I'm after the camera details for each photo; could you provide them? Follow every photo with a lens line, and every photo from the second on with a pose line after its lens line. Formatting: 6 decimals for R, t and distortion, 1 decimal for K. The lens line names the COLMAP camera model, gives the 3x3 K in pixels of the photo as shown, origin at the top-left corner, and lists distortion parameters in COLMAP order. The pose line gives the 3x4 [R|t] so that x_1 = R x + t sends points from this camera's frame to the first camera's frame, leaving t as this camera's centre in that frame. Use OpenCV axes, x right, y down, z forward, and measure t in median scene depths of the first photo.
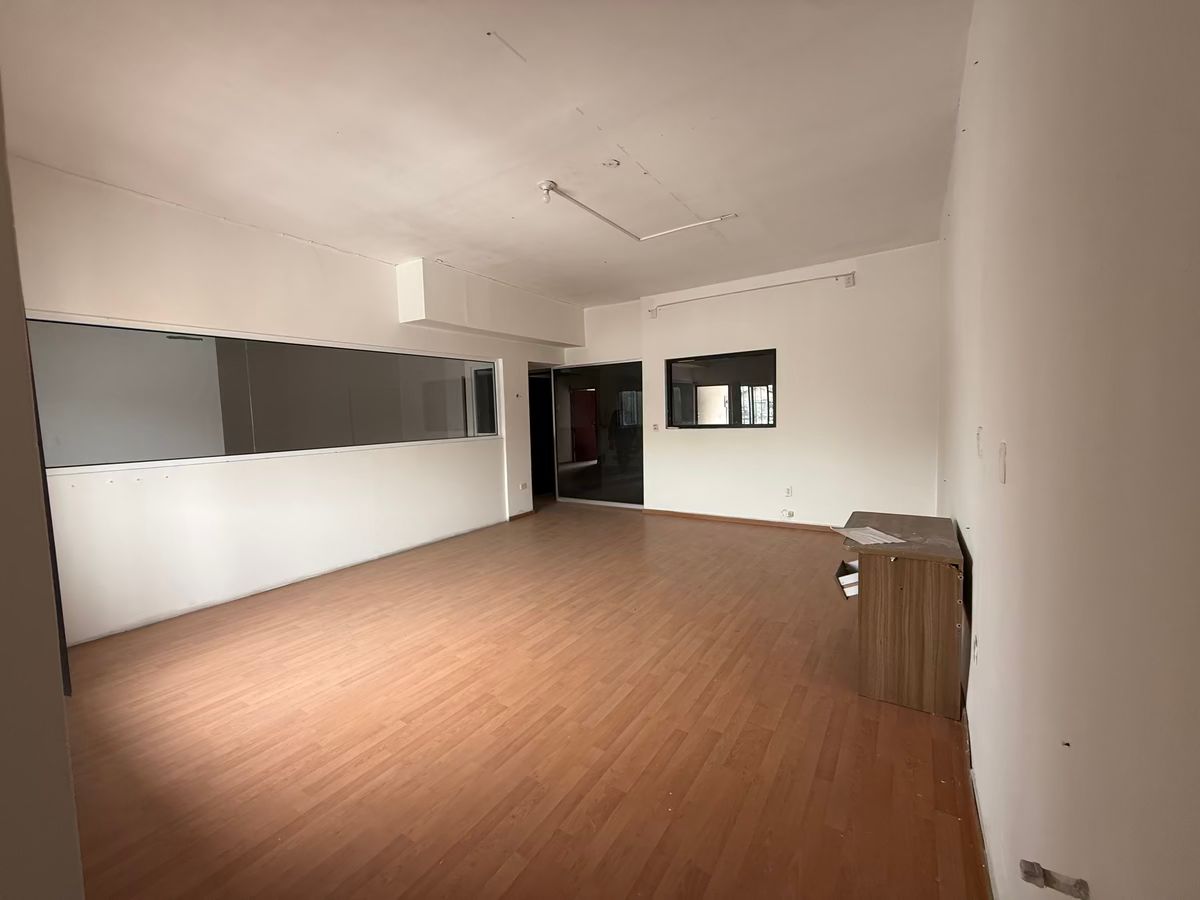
lens RADIAL K [[477.3, 0, 597.7], [0, 477.3, 450.8], [0, 0, 1]] dist [0.000060, -0.000231]
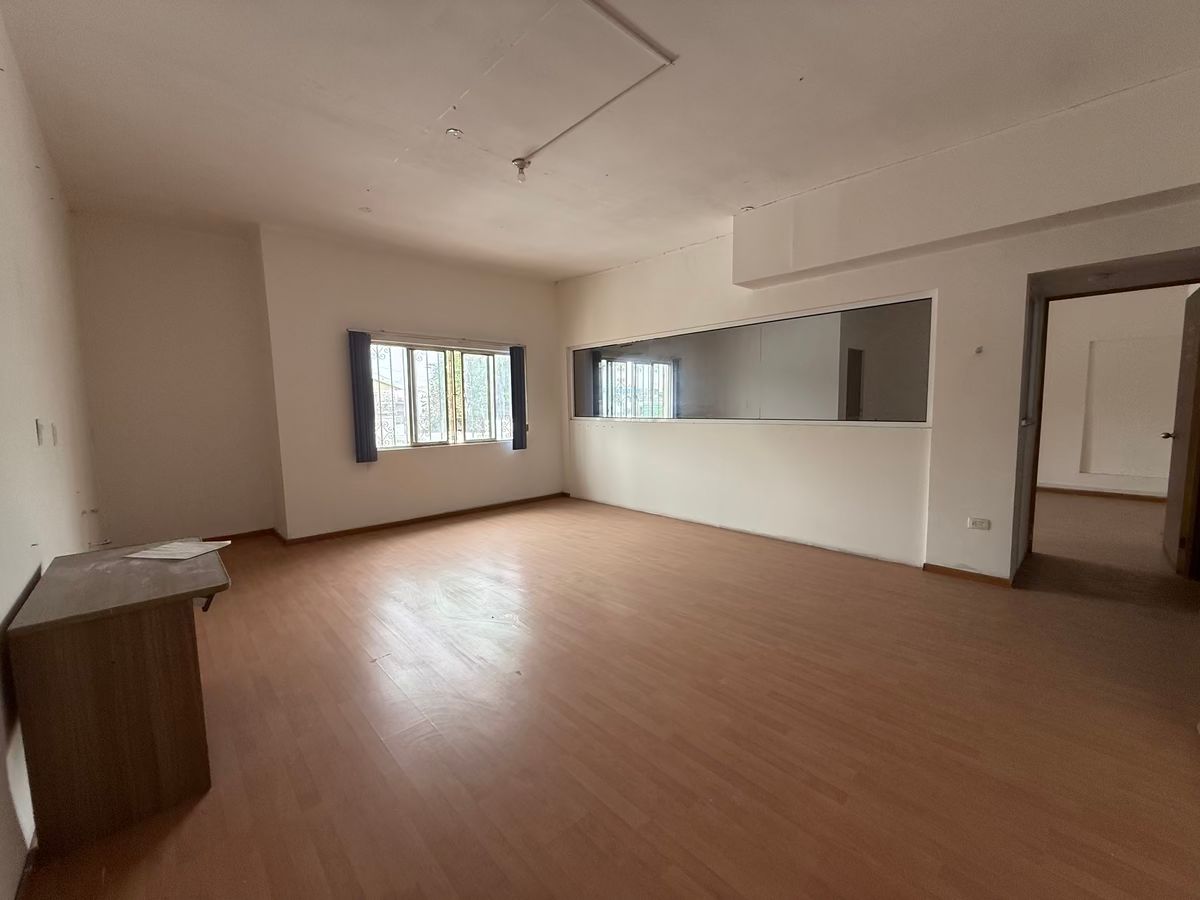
lens RADIAL K [[477.3, 0, 598.4], [0, 477.3, 449.4], [0, 0, 1]] dist [0.000060, -0.000231]
pose [[-0.234949, 0.124284, -0.964029, 0.740503], [-0.050911, 0.988857, 0.139892, -0.097830], [0.970674, 0.081947, -0.226003, 1.188111]]
